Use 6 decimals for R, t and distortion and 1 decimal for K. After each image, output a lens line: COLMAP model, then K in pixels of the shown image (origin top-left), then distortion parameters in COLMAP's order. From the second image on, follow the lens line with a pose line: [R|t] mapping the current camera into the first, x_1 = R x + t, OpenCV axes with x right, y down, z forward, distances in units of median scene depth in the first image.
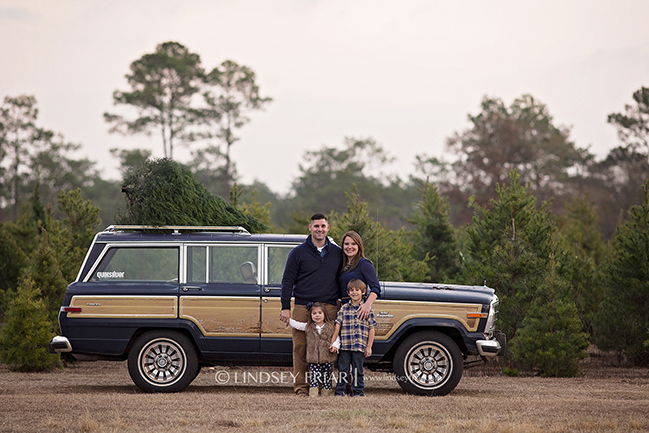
lens RADIAL K [[3615.5, 0, 324.5], [0, 3615.5, 216.5], [0, 0, 1]] dist [0.640889, 8.900834]
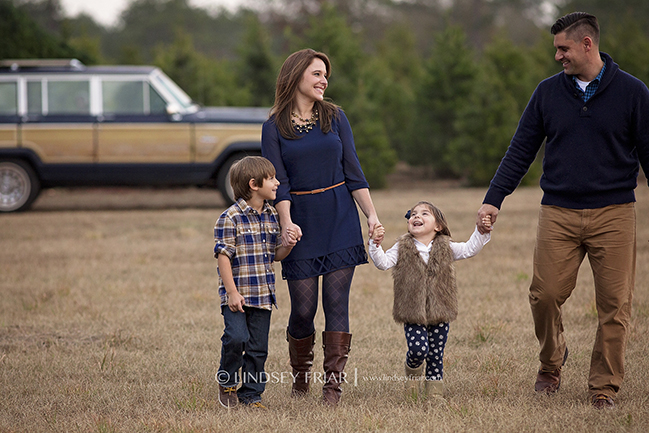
lens RADIAL K [[3615.5, 0, 324.5], [0, 3615.5, 216.5], [0, 0, 1]] dist [0.640889, 8.900834]
pose [[0.998584, -0.026110, 0.046343, 0.000064], [0.023894, 0.998574, 0.047743, -0.000848], [-0.047524, -0.046568, 0.997784, -0.096875]]
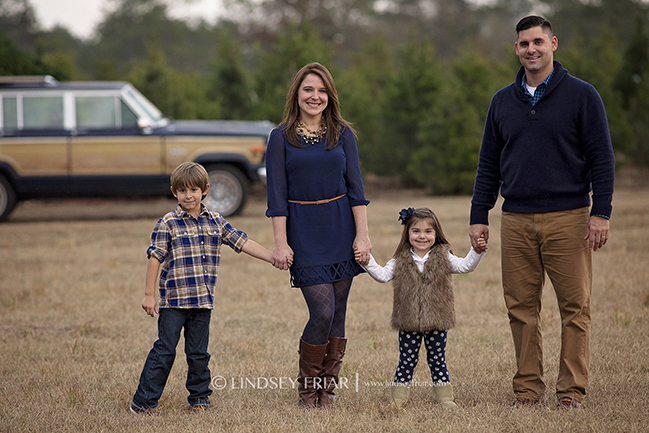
lens RADIAL K [[3727.5, 0, 324.5], [0, 3727.5, 216.5], [0, 0, 1]] dist [0.735955, 8.649148]
pose [[0.998110, -0.035047, 0.050485, 0.002164], [0.032864, 0.998516, 0.043428, -0.001748], [-0.051932, -0.041687, 0.997780, -0.170845]]
